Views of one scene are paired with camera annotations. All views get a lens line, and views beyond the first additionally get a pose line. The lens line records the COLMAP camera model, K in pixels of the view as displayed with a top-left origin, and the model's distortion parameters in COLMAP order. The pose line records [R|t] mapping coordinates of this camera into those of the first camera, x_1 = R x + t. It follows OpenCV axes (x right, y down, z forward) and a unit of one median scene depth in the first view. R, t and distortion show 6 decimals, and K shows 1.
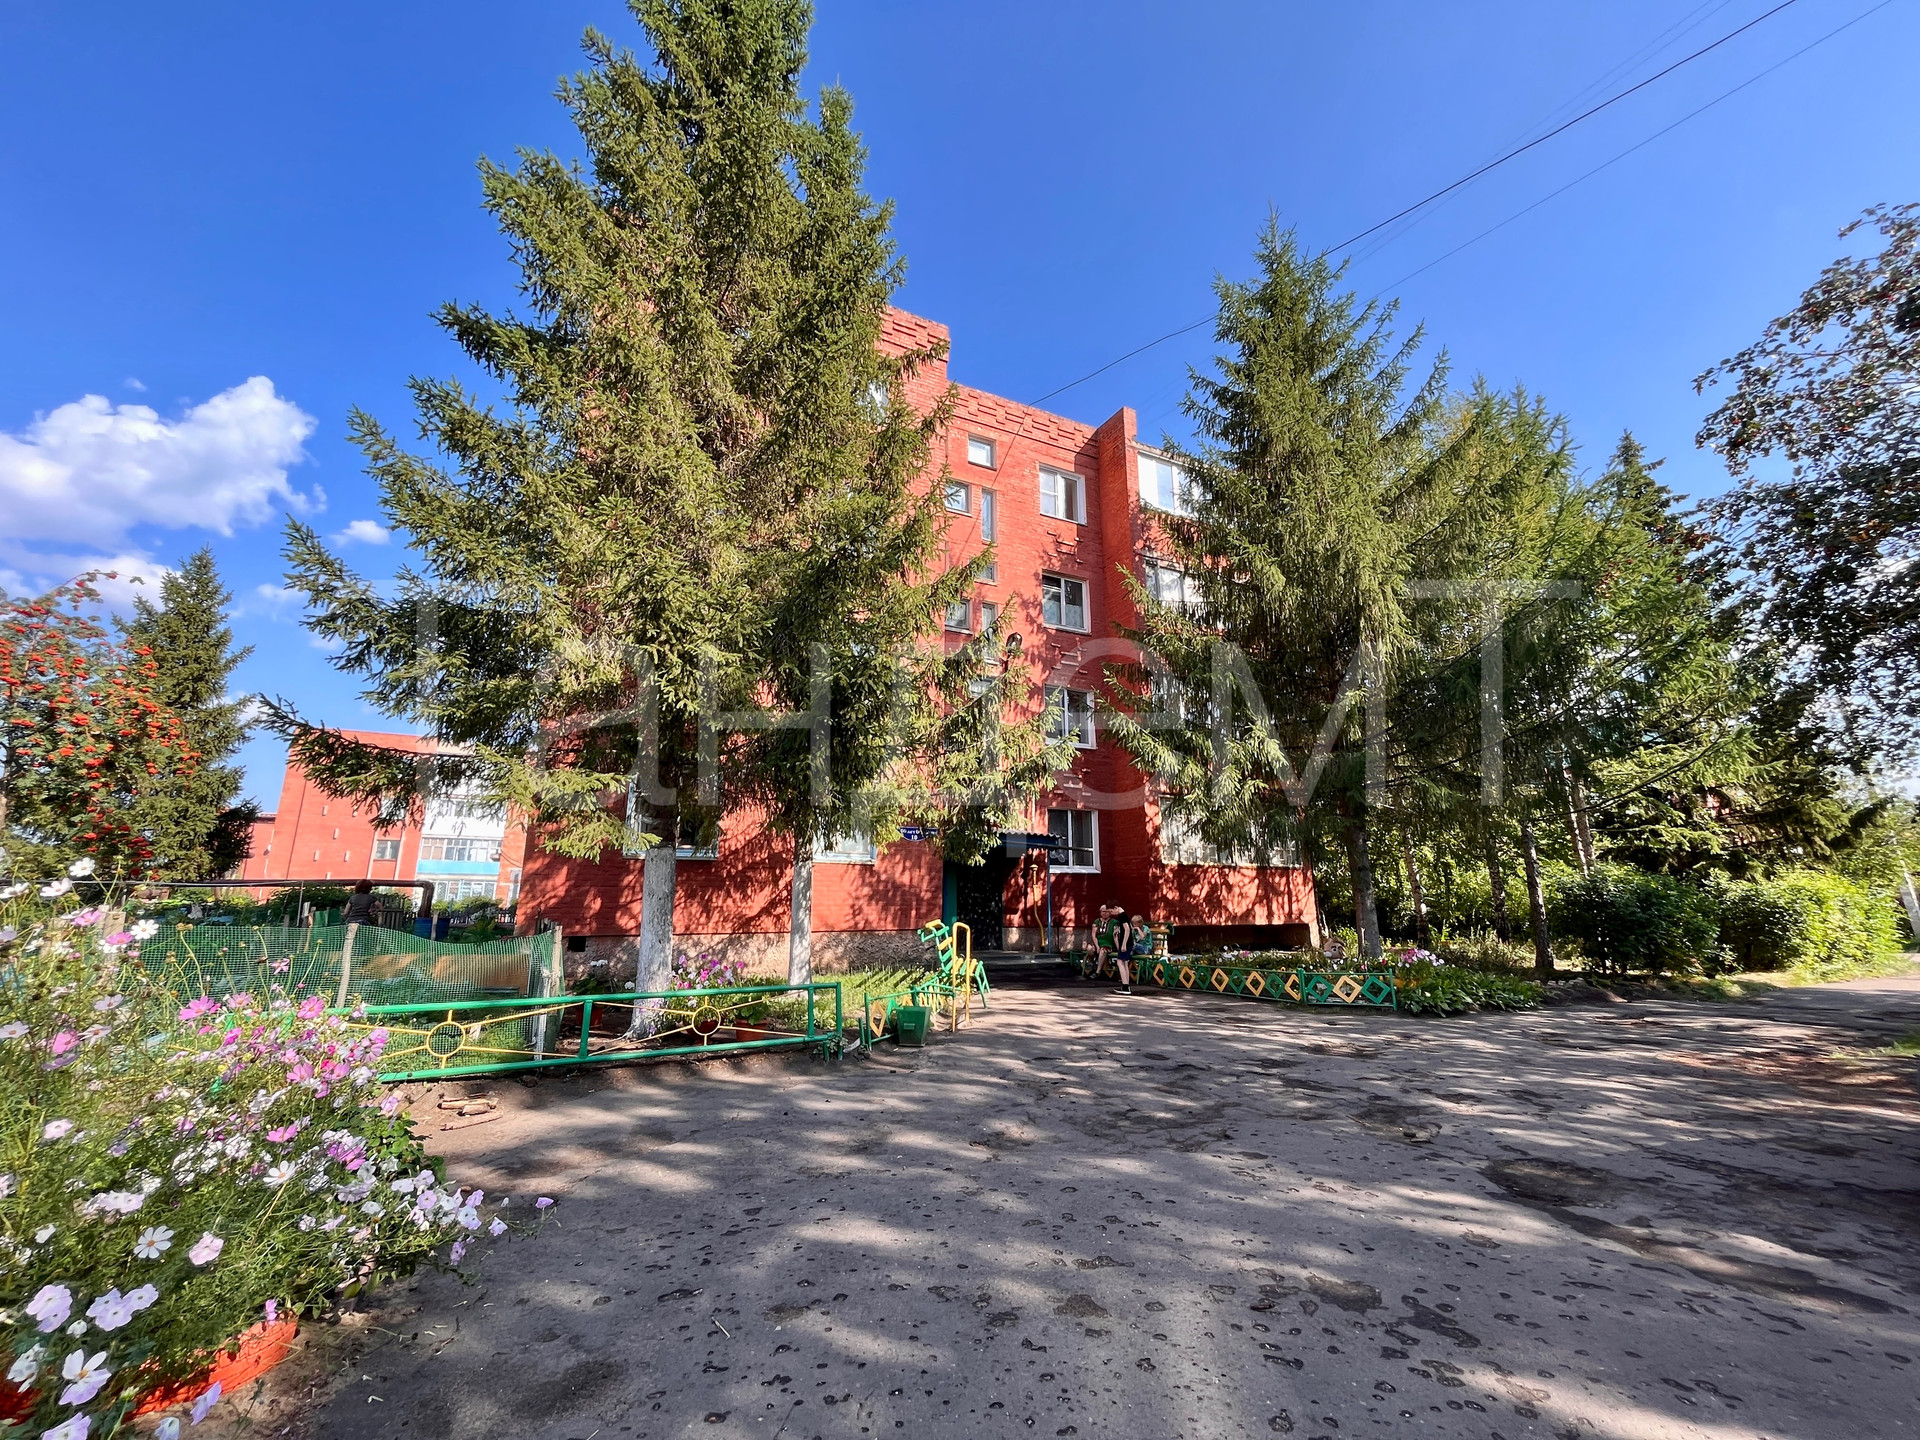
lens RADIAL K [[777.1, 0, 960.5], [0, 777.1, 724.0], [0, 0, 1]] dist [0.002079, -0.000291]
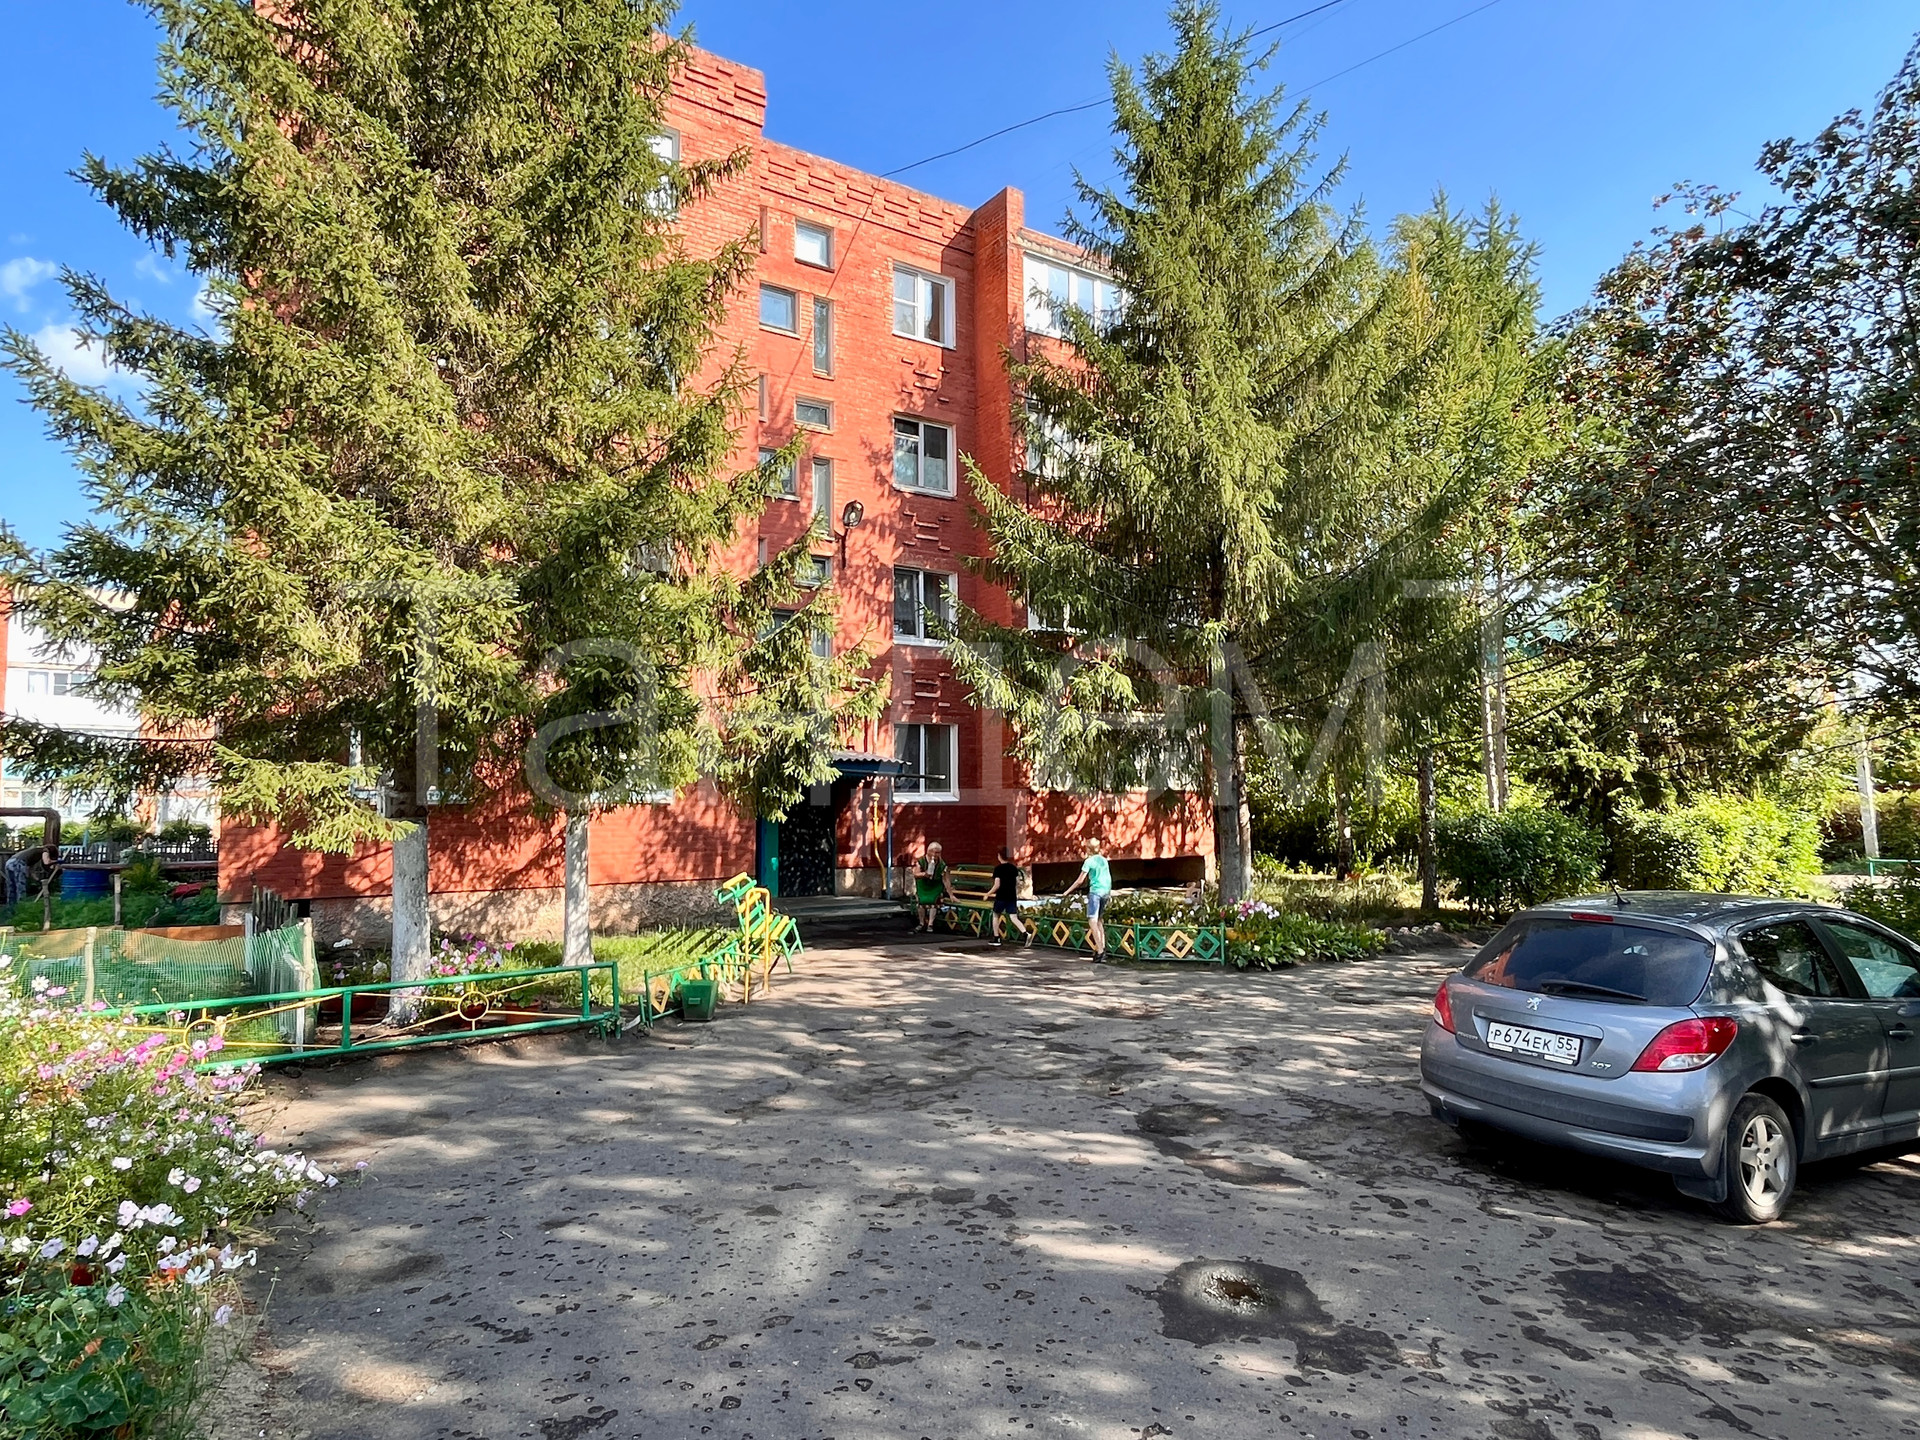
lens RADIAL K [[1114.5, 0, 956.6], [0, 1114.5, 721.3], [0, 0, 1]] dist [0.001423, 0.000272]
pose [[0.992921, 0.001121, 0.118770, 0.061515], [-0.019405, 0.988051, 0.152900, -0.111851], [-0.117179, -0.154123, 0.981079, -0.219826]]
